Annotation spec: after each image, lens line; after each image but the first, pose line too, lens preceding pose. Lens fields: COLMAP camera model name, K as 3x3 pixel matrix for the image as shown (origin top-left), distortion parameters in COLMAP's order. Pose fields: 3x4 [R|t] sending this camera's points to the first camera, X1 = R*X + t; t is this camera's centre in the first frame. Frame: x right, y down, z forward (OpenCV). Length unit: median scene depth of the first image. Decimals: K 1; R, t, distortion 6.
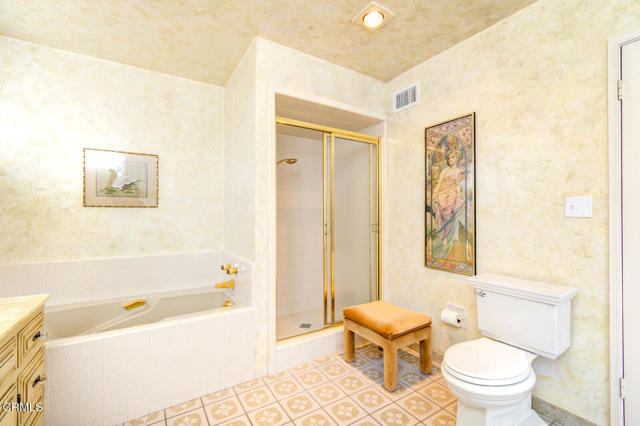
lens RADIAL K [[279.2, 0, 320.8], [0, 279.2, 213.8], [0, 0, 1]] dist [-0.003877, 0.002537]
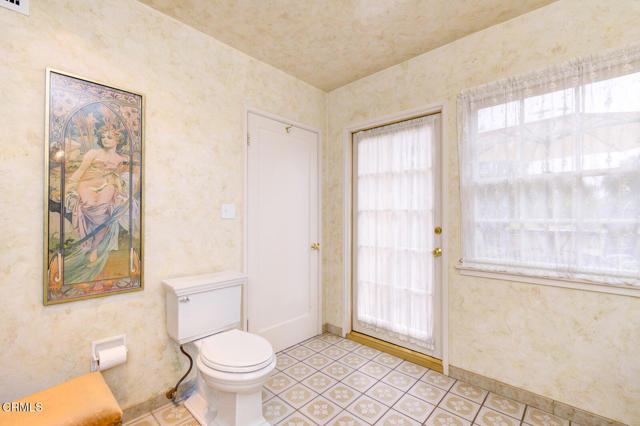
lens RADIAL K [[279.2, 0, 319.8], [0, 279.2, 214.9], [0, 0, 1]] dist [-0.003877, 0.002537]
pose [[-0.252366, 0.009664, 0.967584, -0.360848], [-0.005640, 0.999918, -0.011458, 0.004556], [-0.967615, -0.008349, -0.252291, 0.633202]]
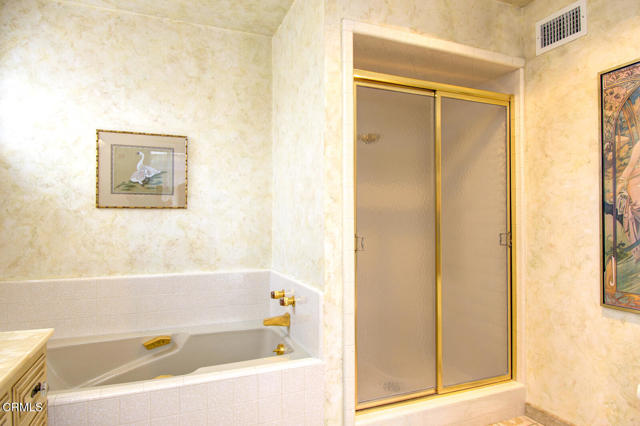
lens RADIAL K [[384.1, 0, 320.4], [0, 384.1, 214.6], [0, 0, 1]] dist [-0.002195, -0.009307]
pose [[0.983690, -0.002661, -0.179851, -0.073915], [0.001146, 0.999963, -0.008525, 0.001376], [0.179867, 0.008180, 0.983657, 0.095803]]
